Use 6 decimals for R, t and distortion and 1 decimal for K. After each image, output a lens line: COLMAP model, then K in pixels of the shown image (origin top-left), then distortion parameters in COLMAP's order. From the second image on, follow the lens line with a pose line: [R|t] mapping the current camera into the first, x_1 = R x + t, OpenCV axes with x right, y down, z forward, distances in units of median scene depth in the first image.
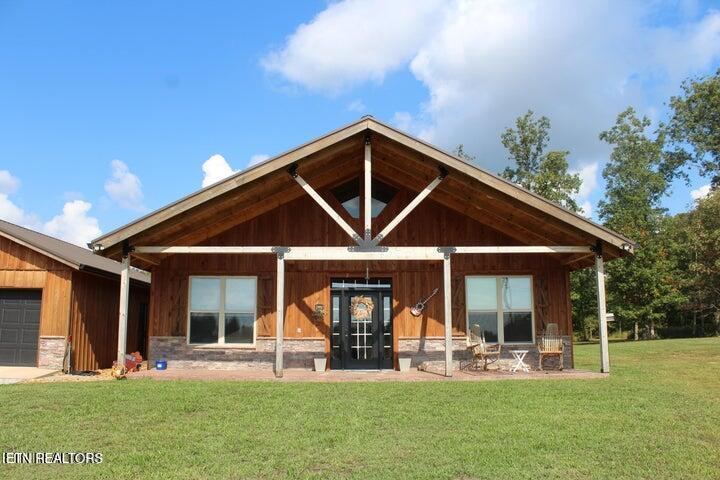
lens RADIAL K [[600.4, 0, 356.1], [0, 600.4, 238.8], [0, 0, 1]] dist [-0.172164, 0.158815]
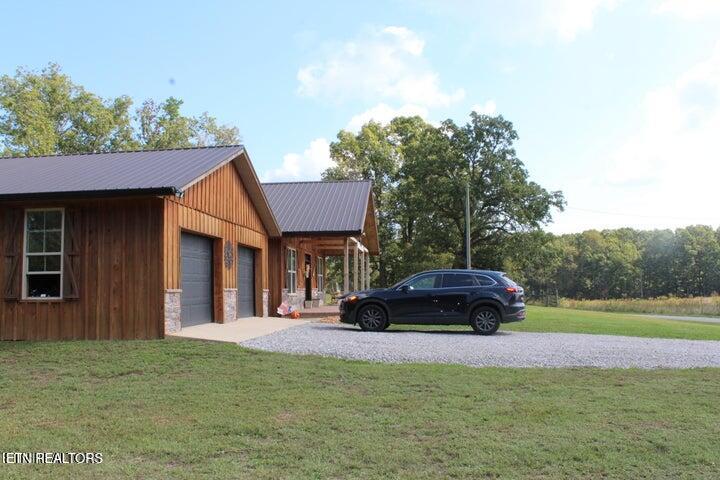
lens RADIAL K [[600.4, 0, 356.1], [0, 600.4, 238.8], [0, 0, 1]] dist [-0.172164, 0.158815]
pose [[0.111824, 0.082668, 0.990283, -1.717117], [-0.160203, 0.984998, -0.064137, 0.113690], [-0.980730, -0.151474, 0.123391, 0.675549]]
